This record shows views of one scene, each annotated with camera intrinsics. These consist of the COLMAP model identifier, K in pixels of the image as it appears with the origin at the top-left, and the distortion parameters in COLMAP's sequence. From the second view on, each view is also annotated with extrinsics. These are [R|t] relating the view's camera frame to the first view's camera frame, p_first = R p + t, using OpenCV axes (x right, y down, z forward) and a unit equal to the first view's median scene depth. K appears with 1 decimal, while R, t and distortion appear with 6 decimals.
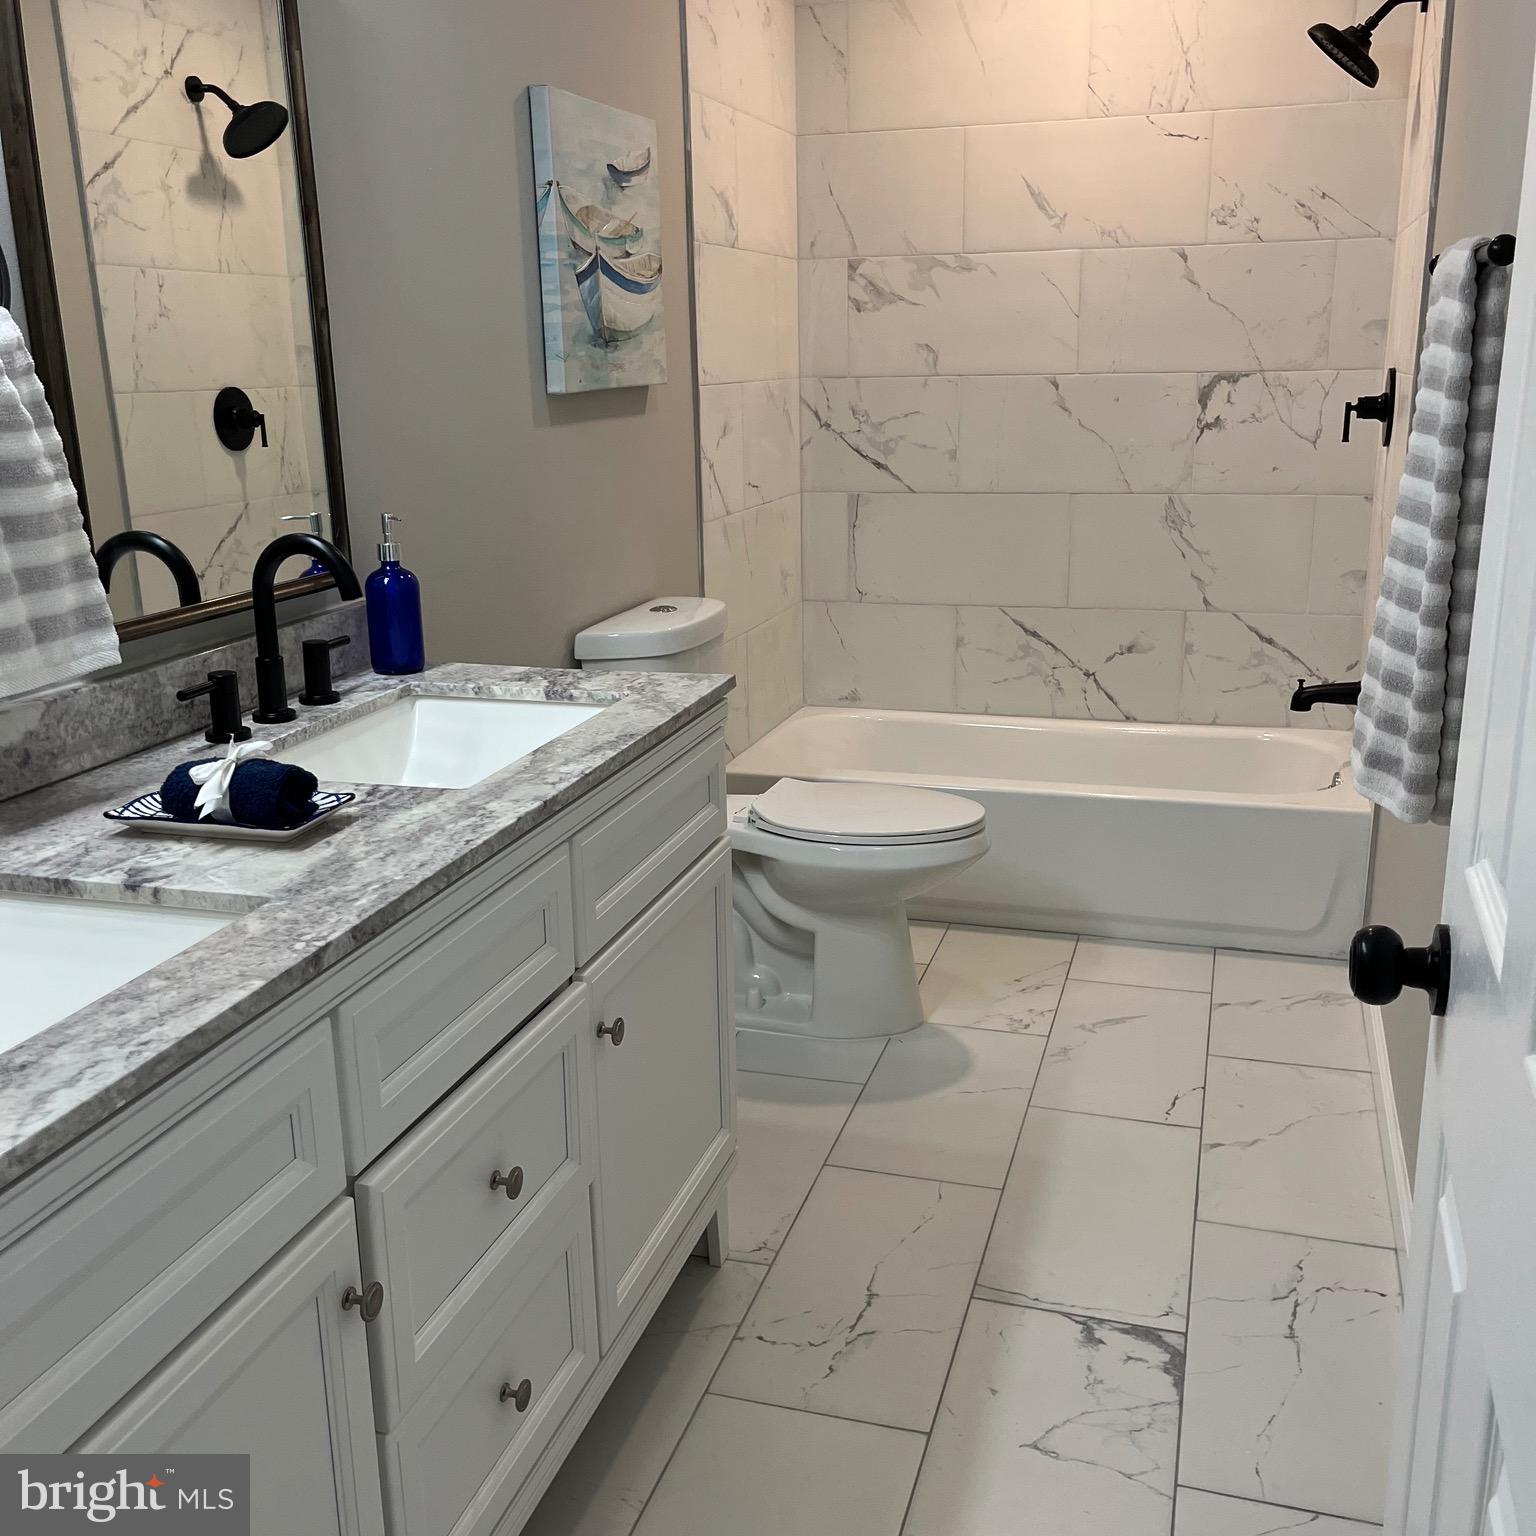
lens RADIAL K [[1541.3, 0, 783.4], [0, 1541.3, 780.2], [0, 0, 1]] dist [0.054245, -0.070730]
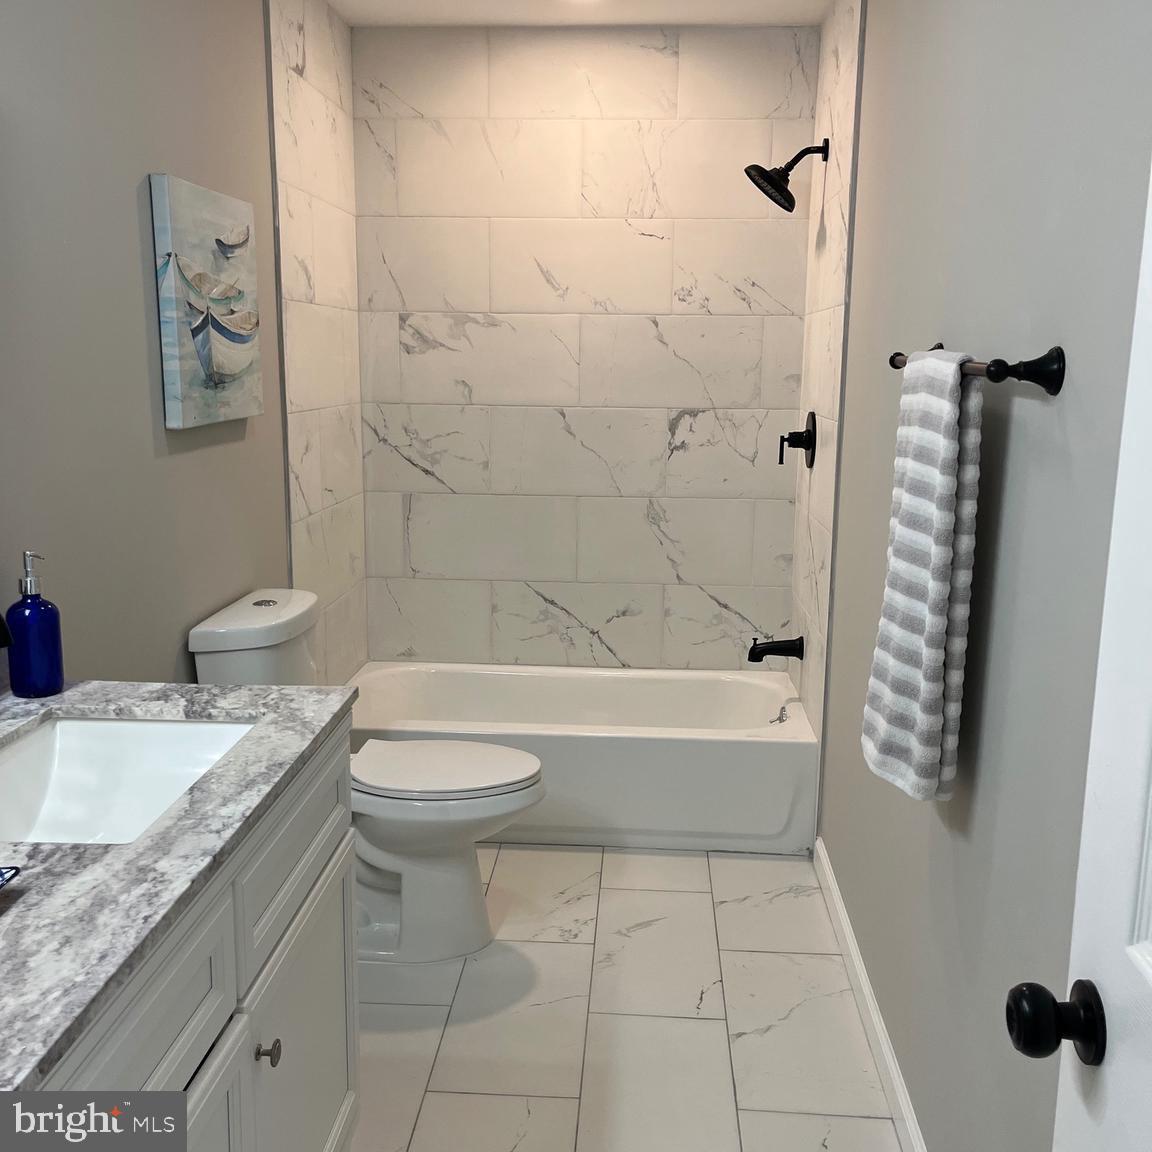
lens RADIAL K [[1156.0, 0, 587.5], [0, 1156.0, 585.1], [0, 0, 1]] dist [0.054245, -0.070730]
pose [[0.972677, -0.016239, 0.231592, -0.042961], [0.034412, 0.996616, -0.074645, -0.049694], [-0.229596, 0.080575, 0.969945, 0.078100]]
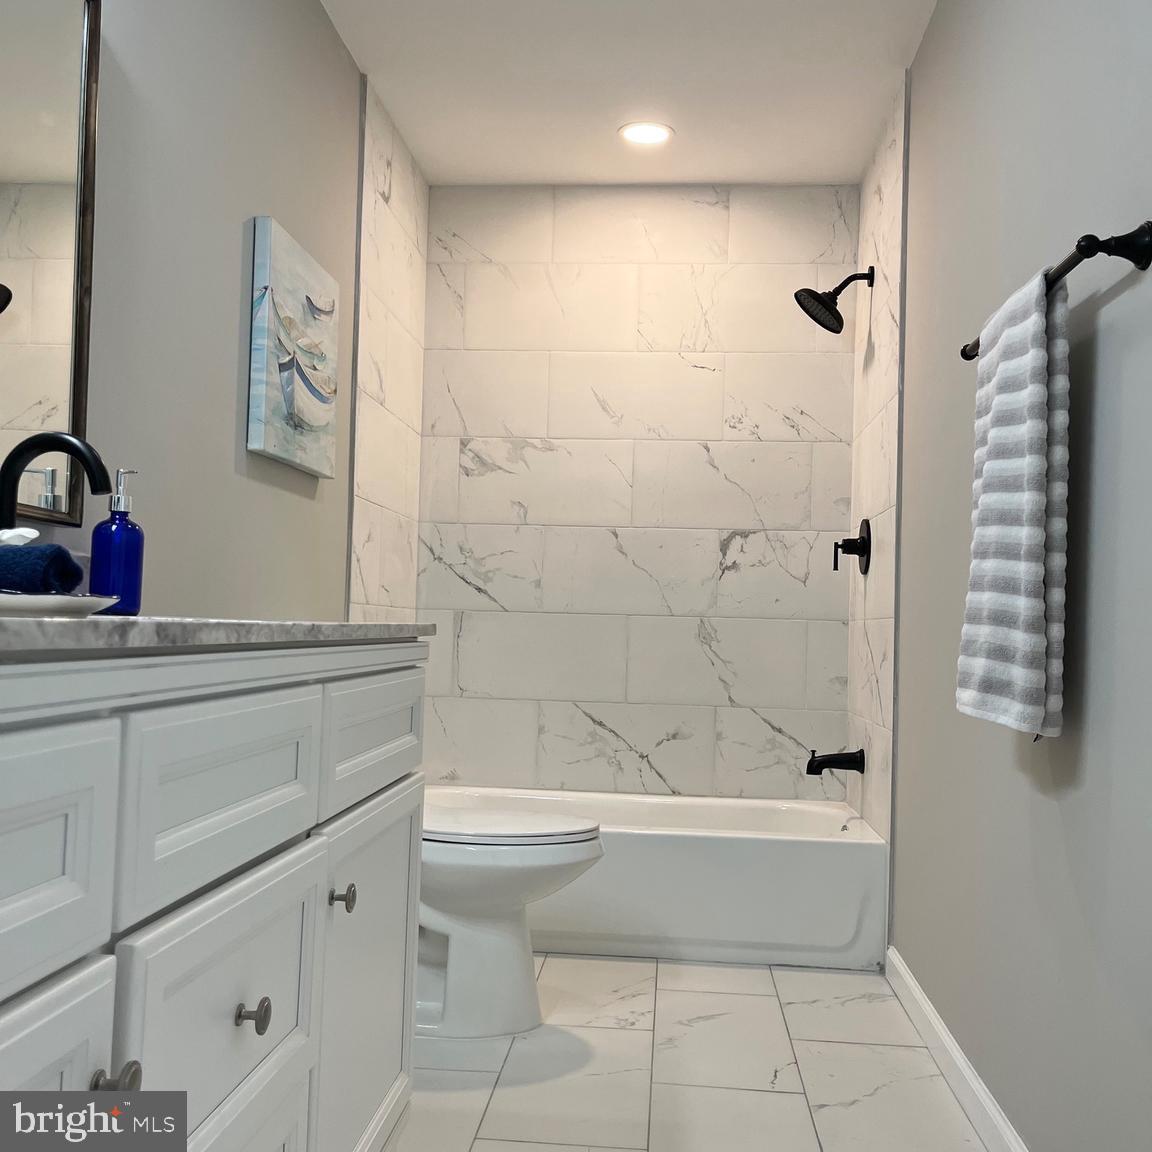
lens RADIAL K [[1156.0, 0, 587.5], [0, 1156.0, 585.1], [0, 0, 1]] dist [0.054245, -0.070730]
pose [[0.977150, 0.051288, 0.206270, -0.066338], [0.012322, 0.955149, -0.295868, 0.104590], [-0.212193, 0.291649, 0.932692, 0.120989]]
